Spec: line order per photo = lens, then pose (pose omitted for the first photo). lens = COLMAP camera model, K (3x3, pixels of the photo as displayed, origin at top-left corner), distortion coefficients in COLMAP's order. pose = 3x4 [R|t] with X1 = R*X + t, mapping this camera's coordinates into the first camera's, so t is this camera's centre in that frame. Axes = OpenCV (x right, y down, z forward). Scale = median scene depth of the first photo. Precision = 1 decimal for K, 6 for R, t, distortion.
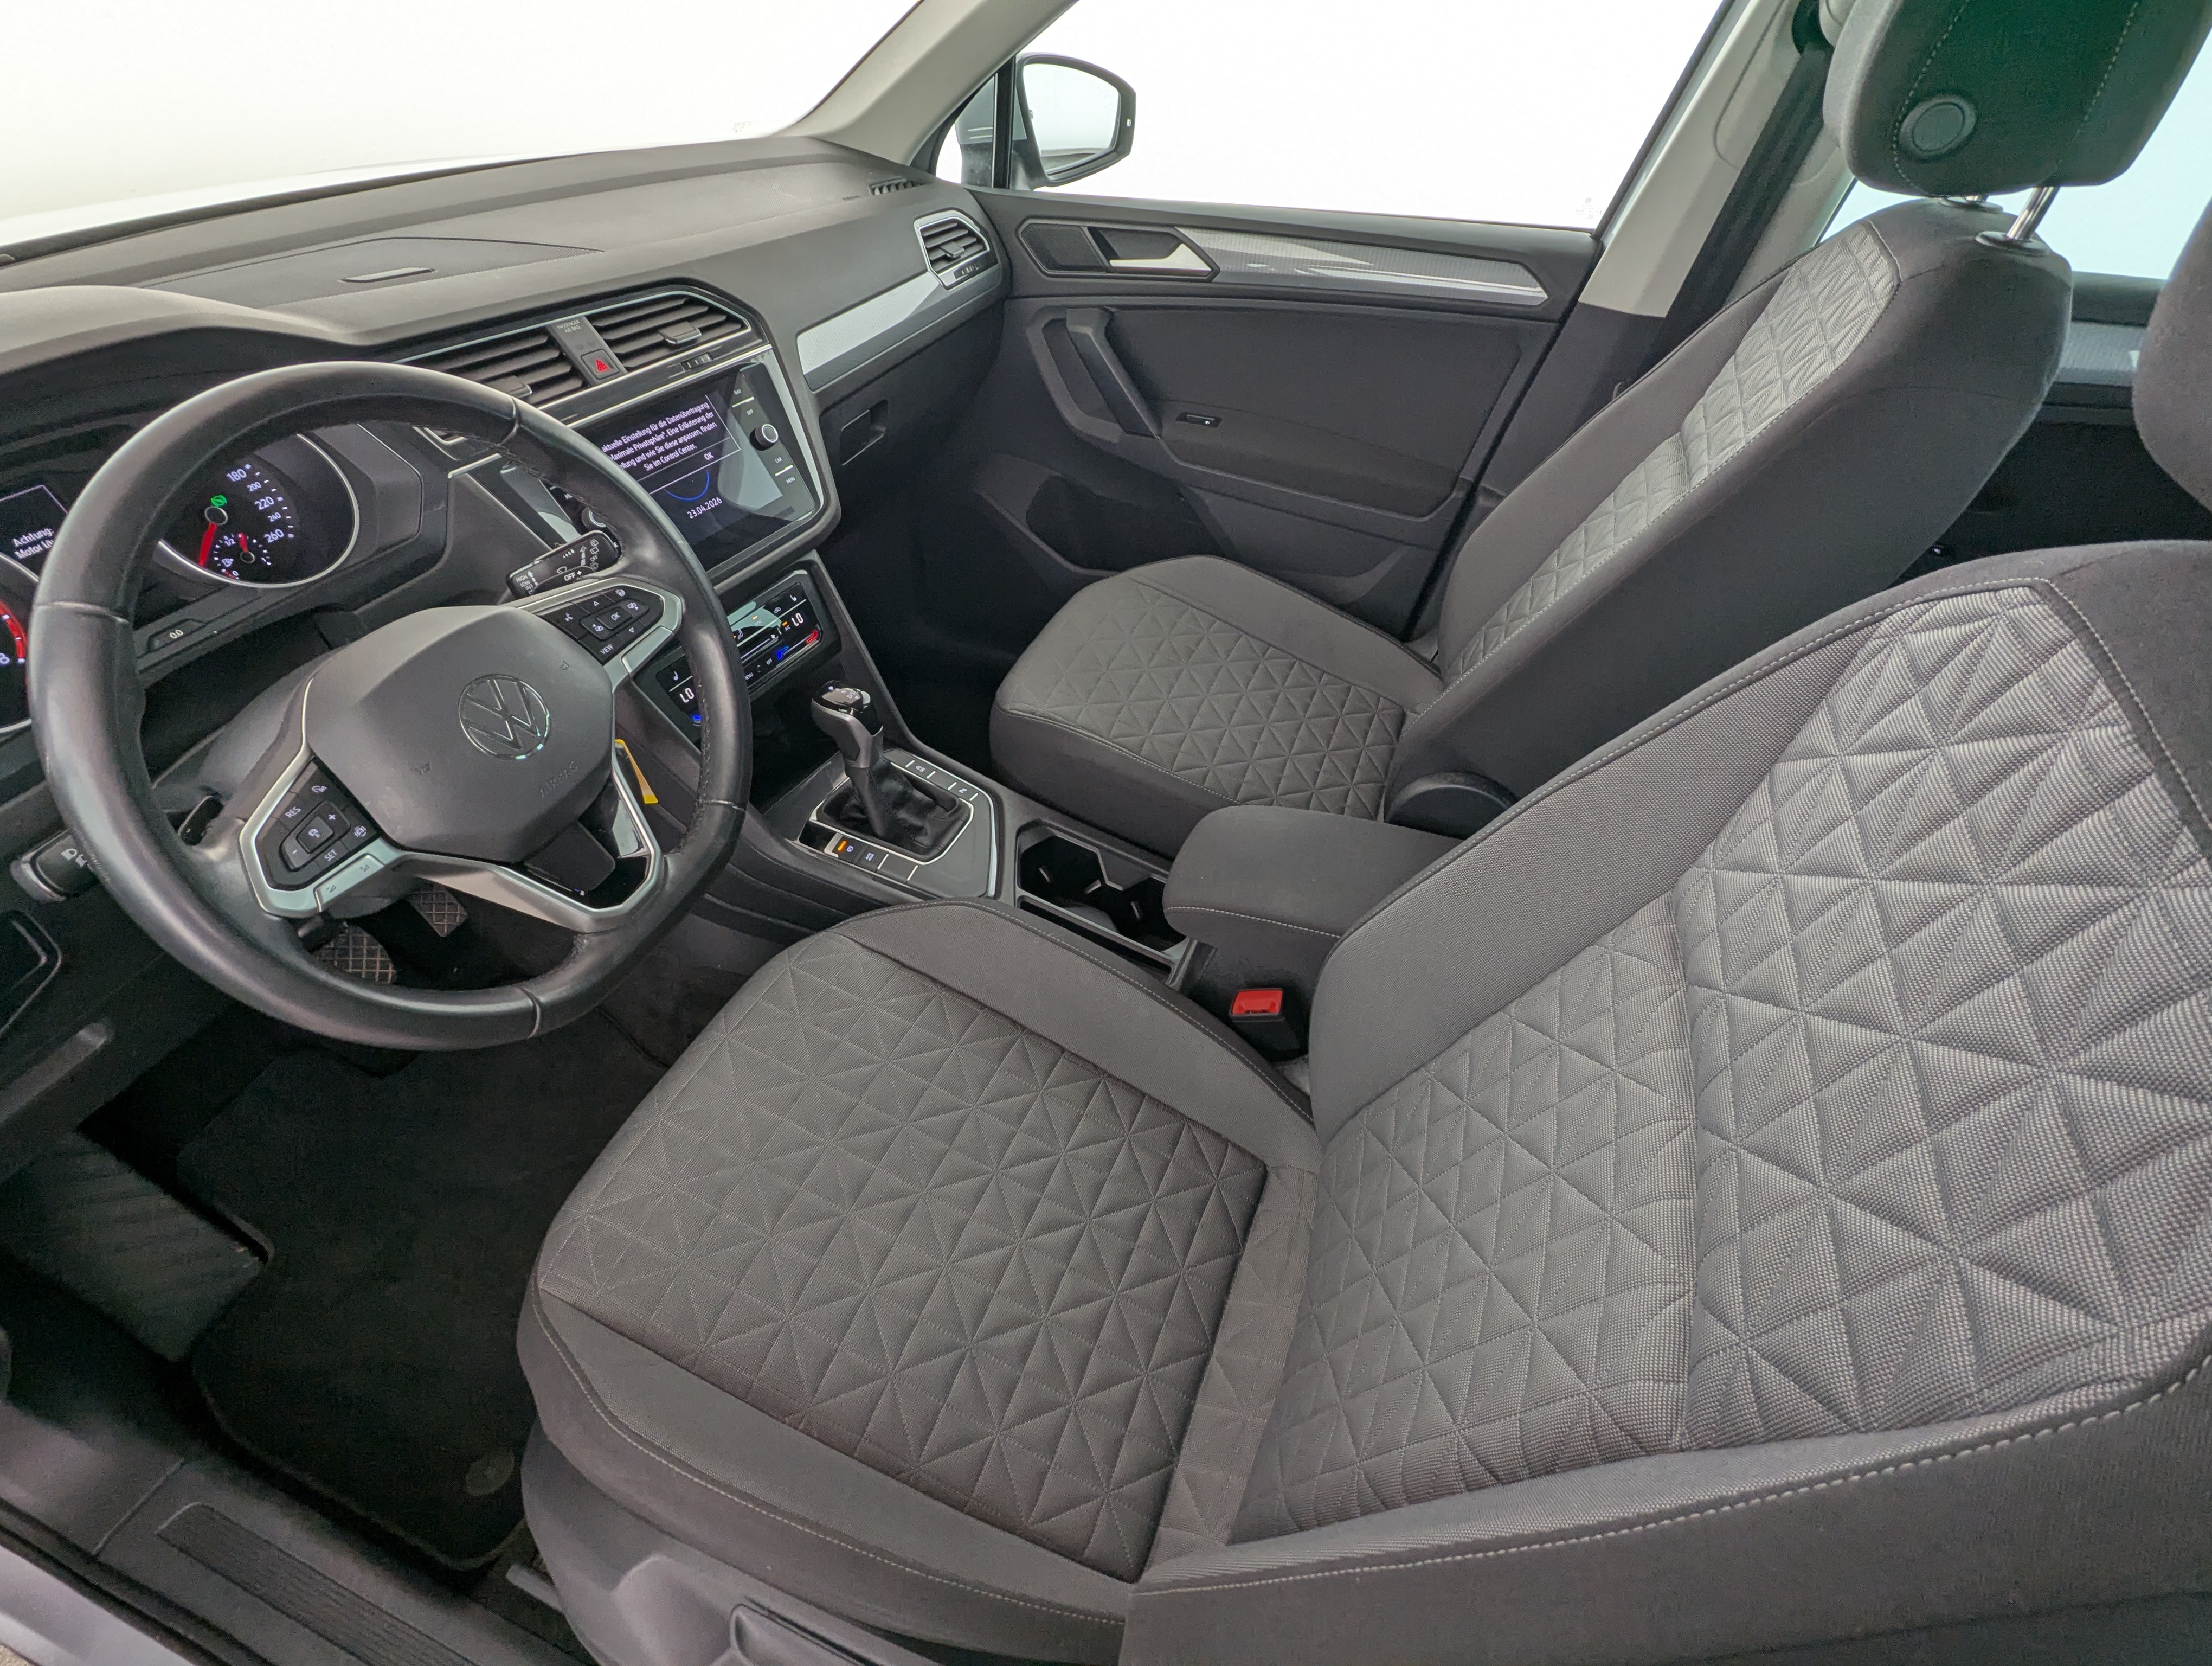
lens RADIAL K [[1056.3, 0, 1094.8], [0, 1056.3, 827.7], [0, 0, 1]] dist [0.000026, 0.001600]
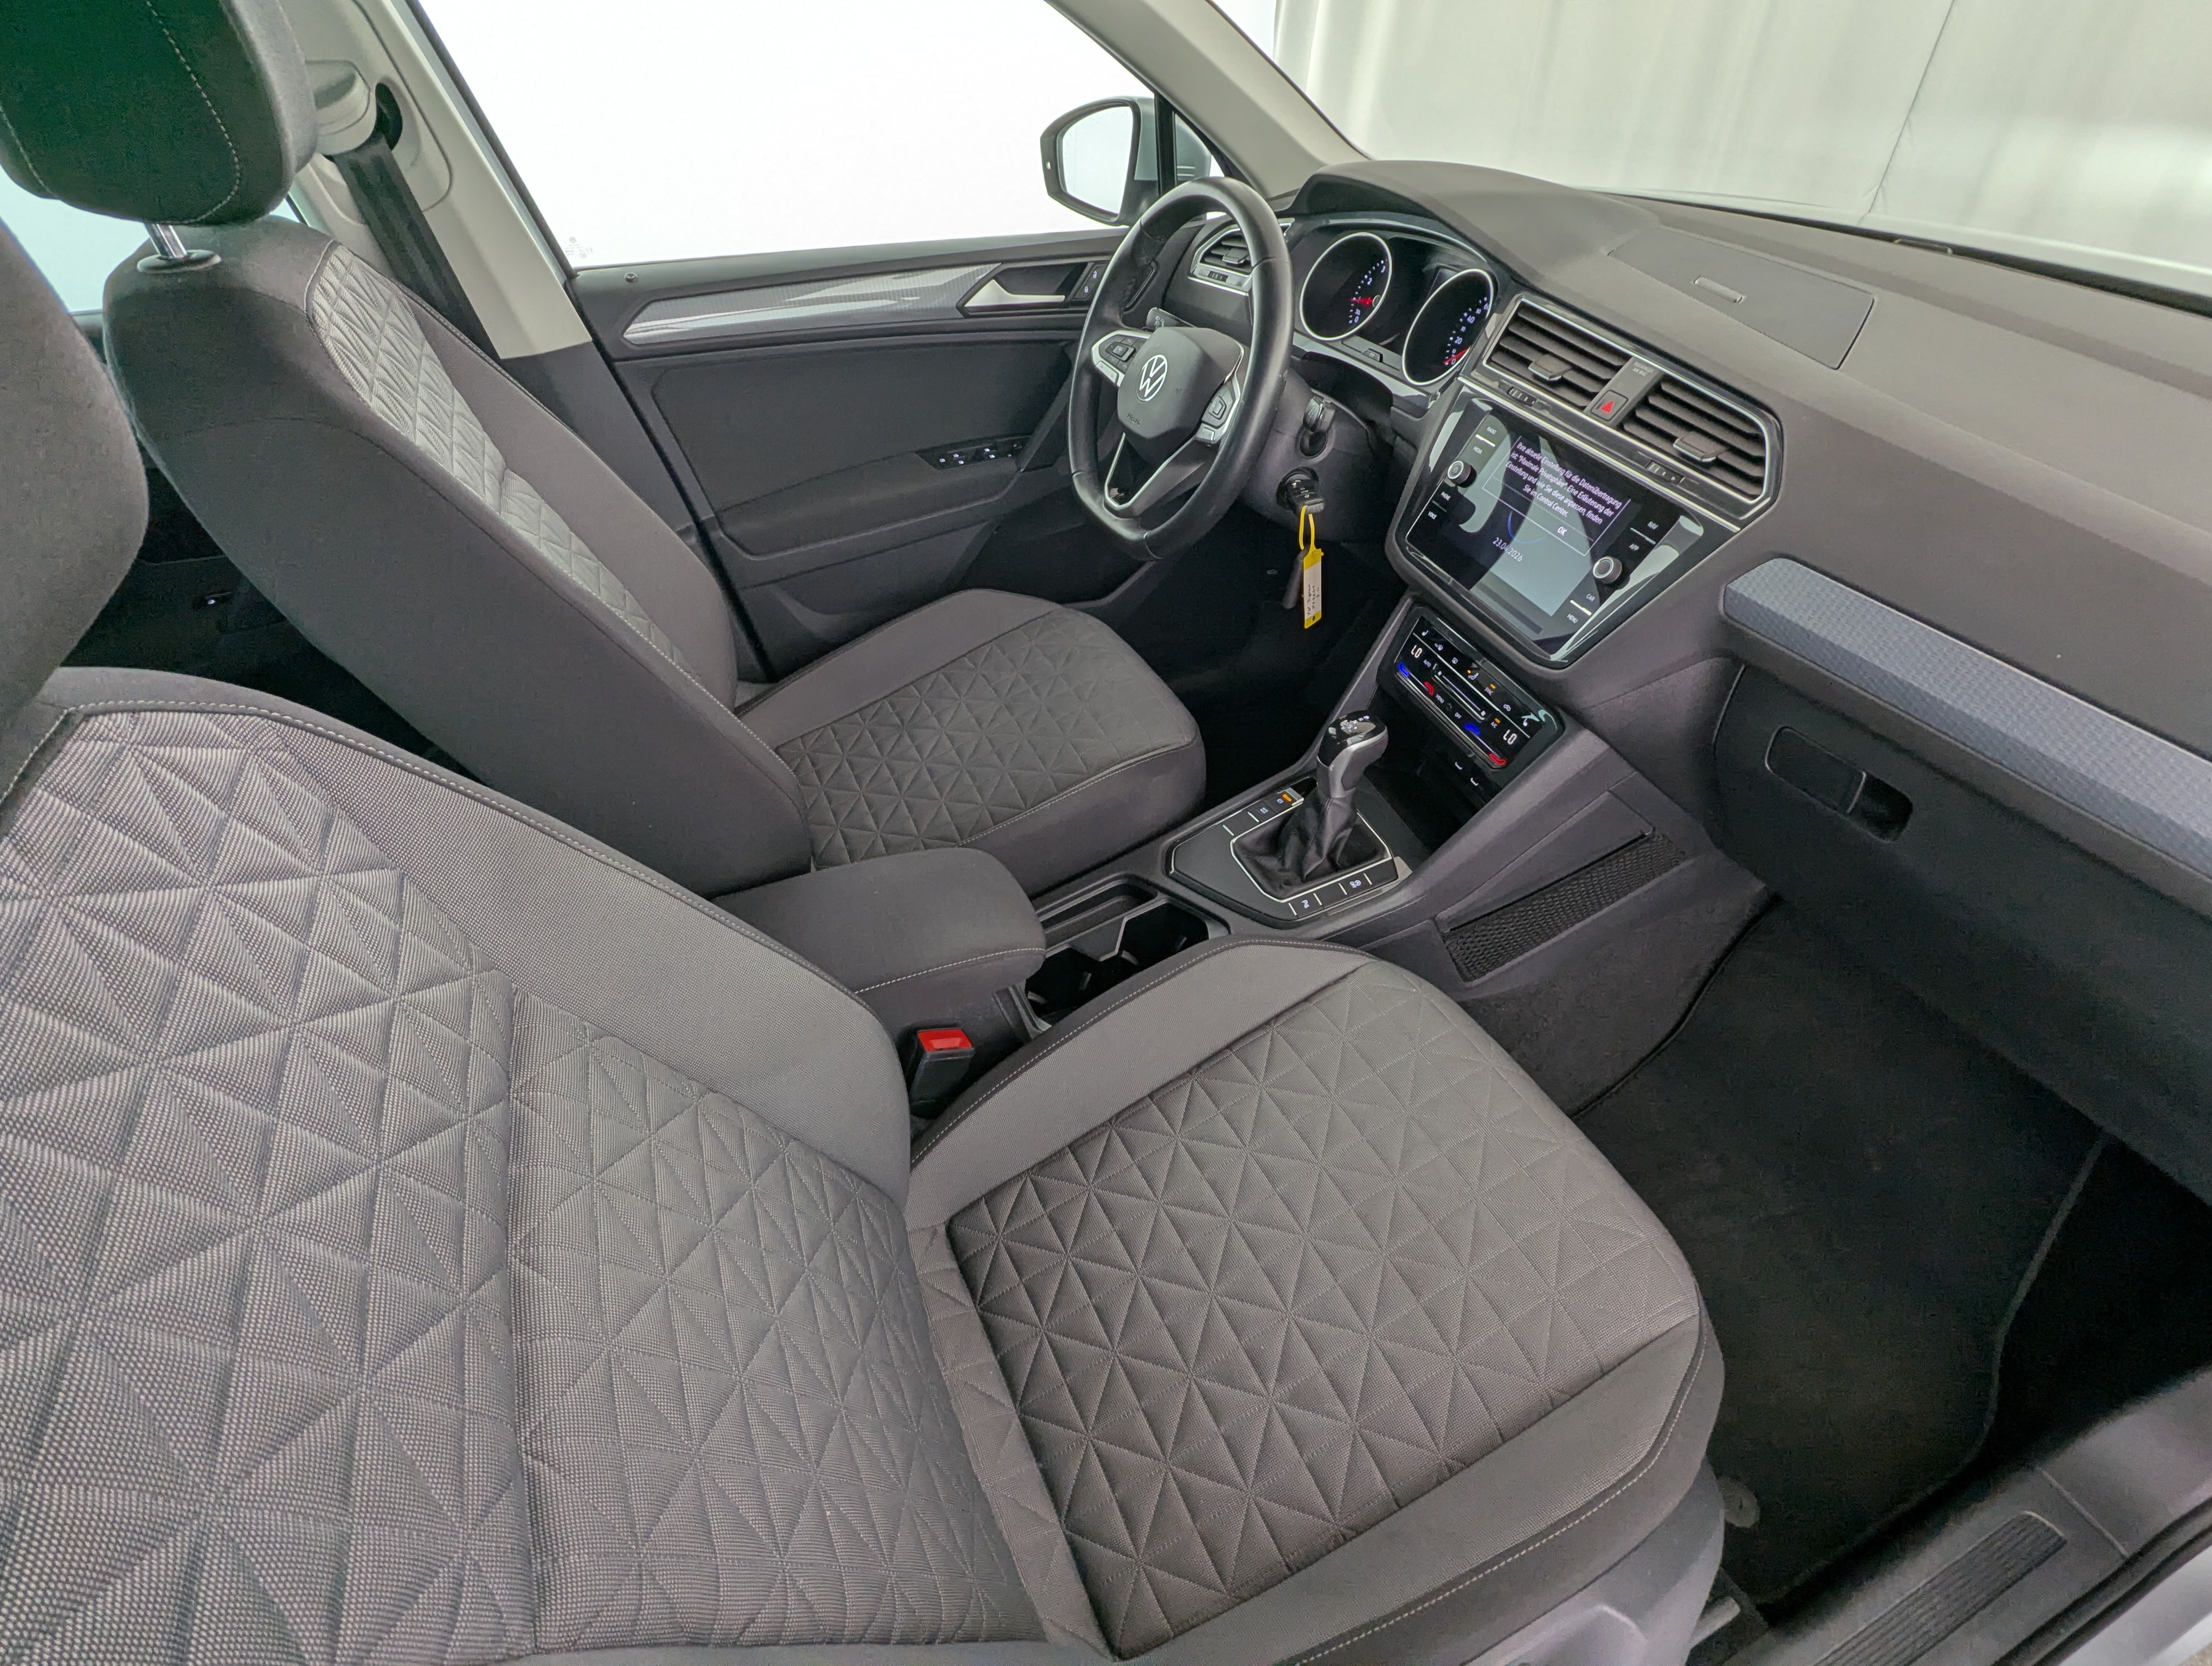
lens RADIAL K [[1056.3, 0, 1094.8], [0, 1056.3, 827.7], [0, 0, 1]] dist [0.000026, 0.001600]
pose [[-0.694257, 0.461665, -0.552152, 0.580332], [-0.476386, 0.280302, 0.833359, -0.890550], [0.539502, 0.841603, 0.025329, 1.007033]]
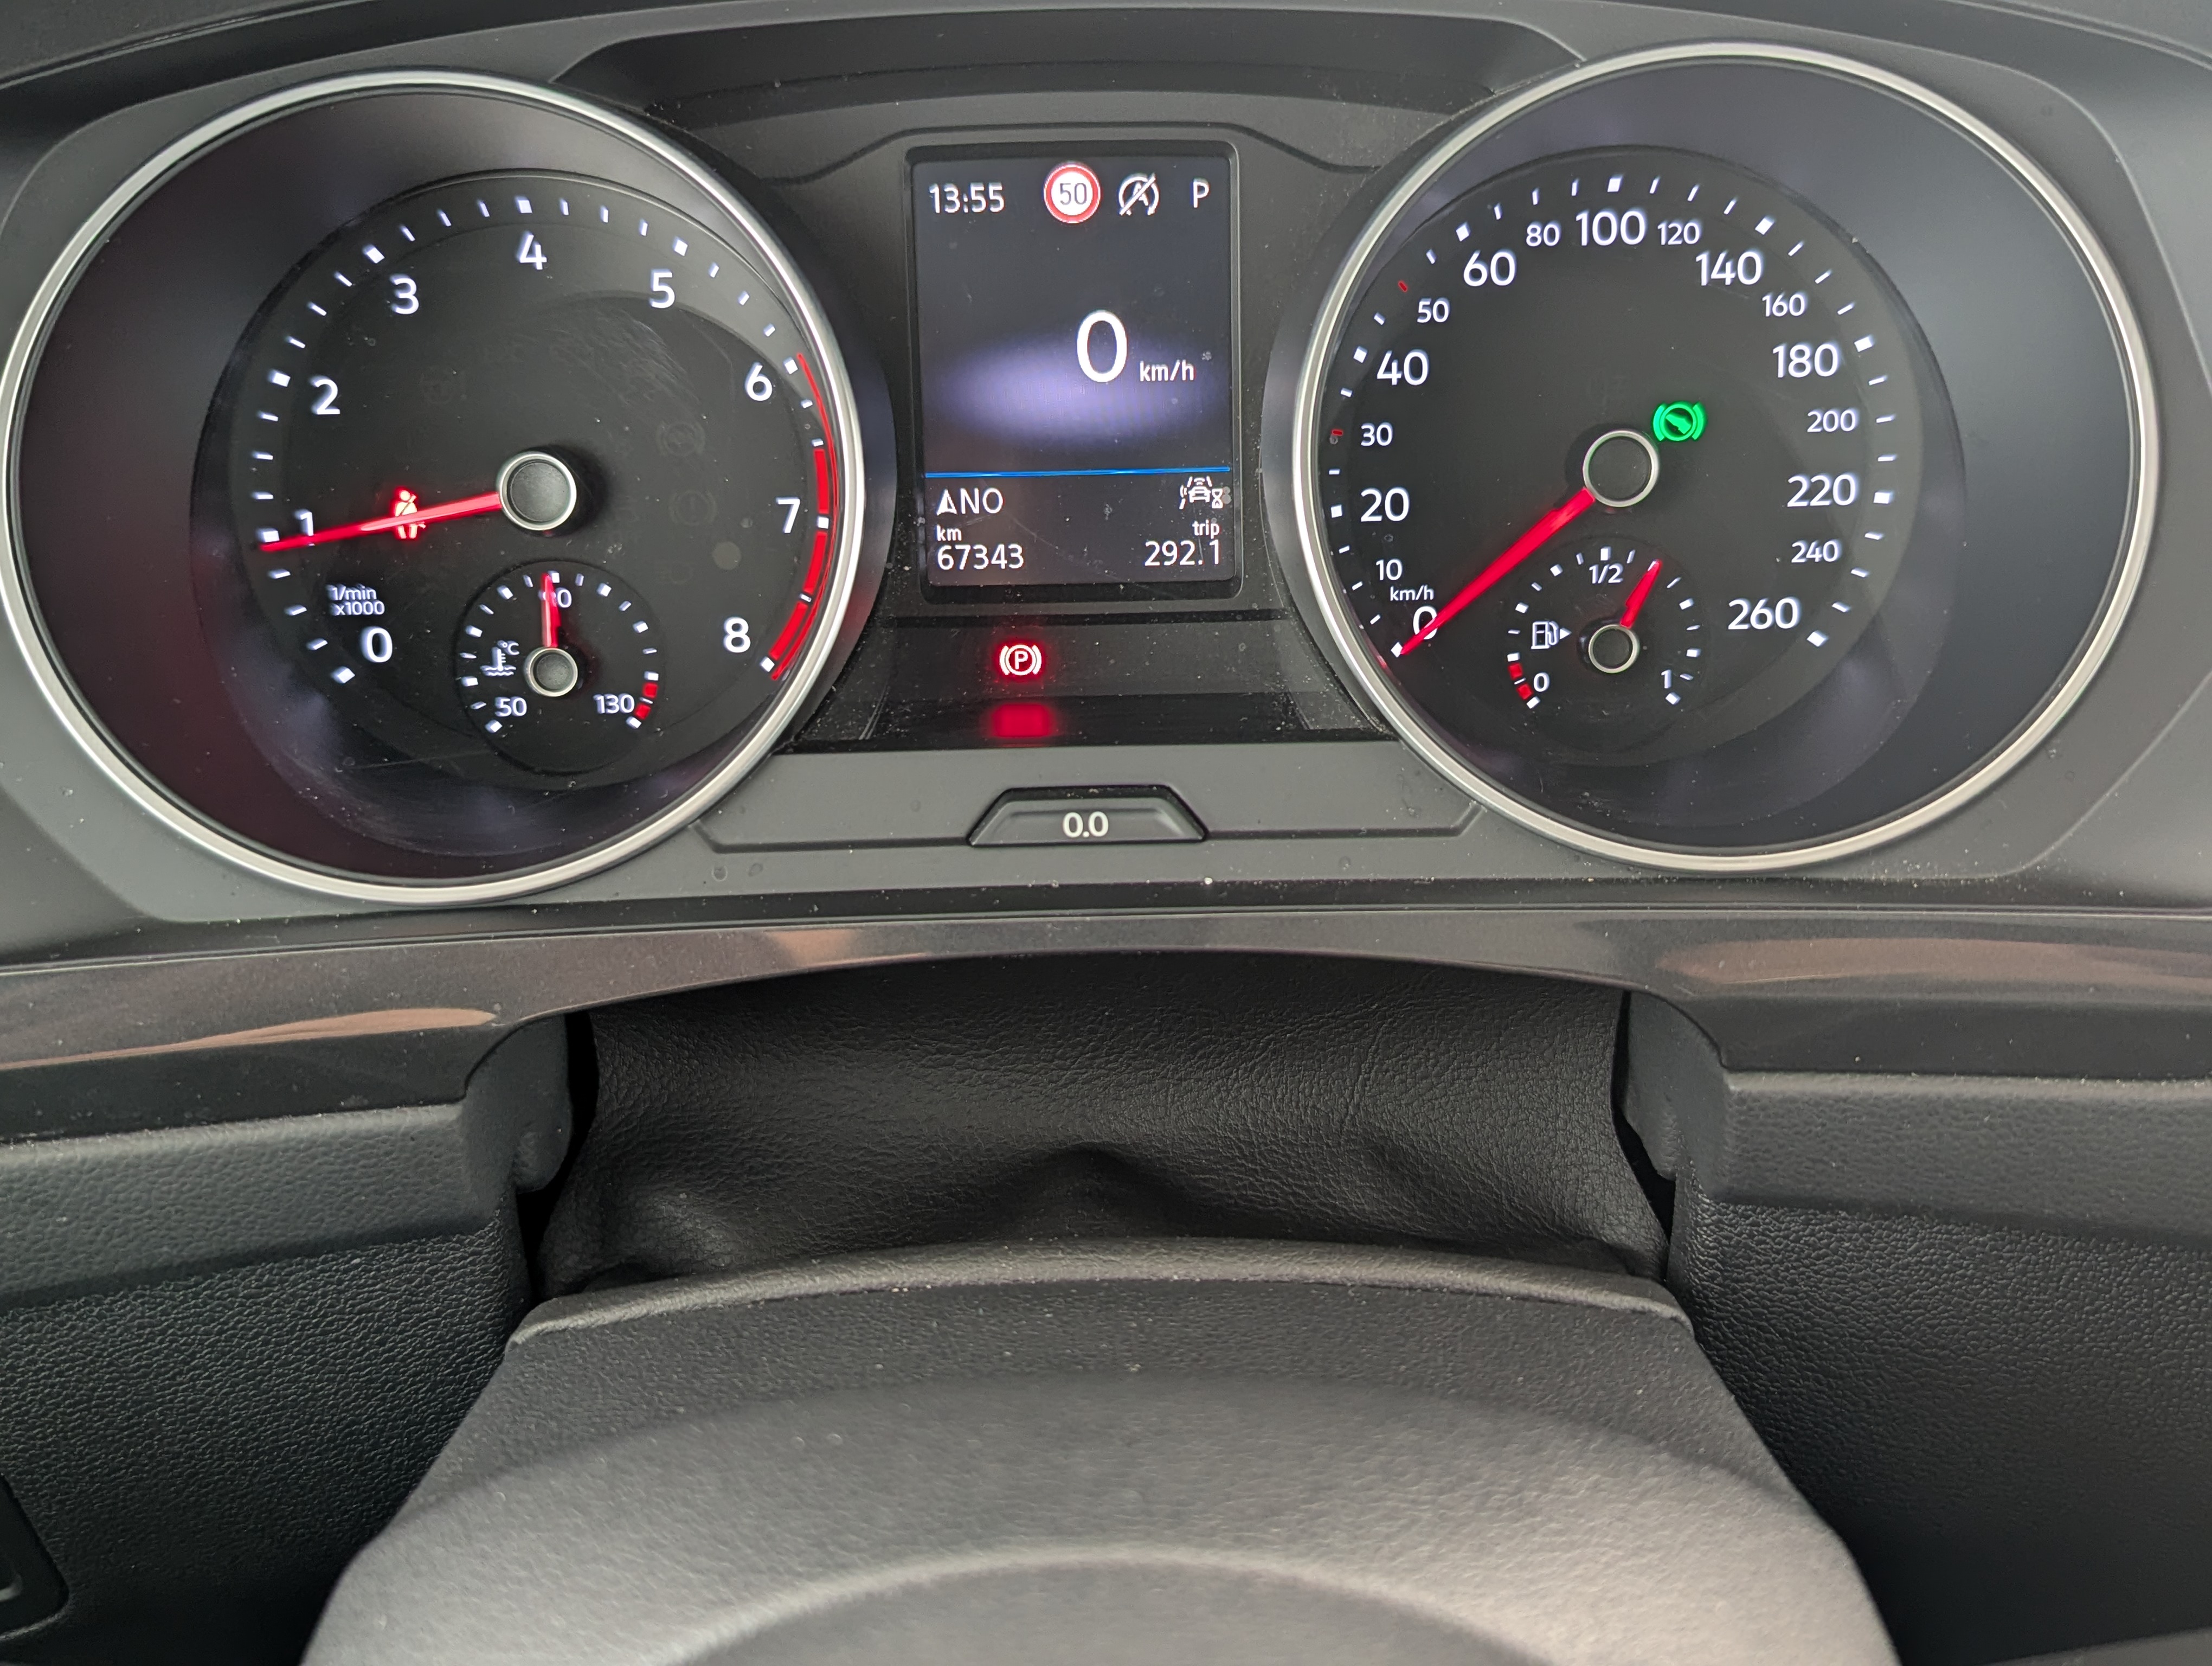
lens RADIAL K [[2090.4, 0, 1131.9], [0, 2090.4, 826.9], [0, 0, 1]] dist [-0.001589, 0.005622]
pose [[0.389620, 0.455930, -0.800203, -0.365151], [-0.594611, 0.788038, 0.159482, -0.193281], [0.703302, 0.413672, 0.578136, 0.546153]]
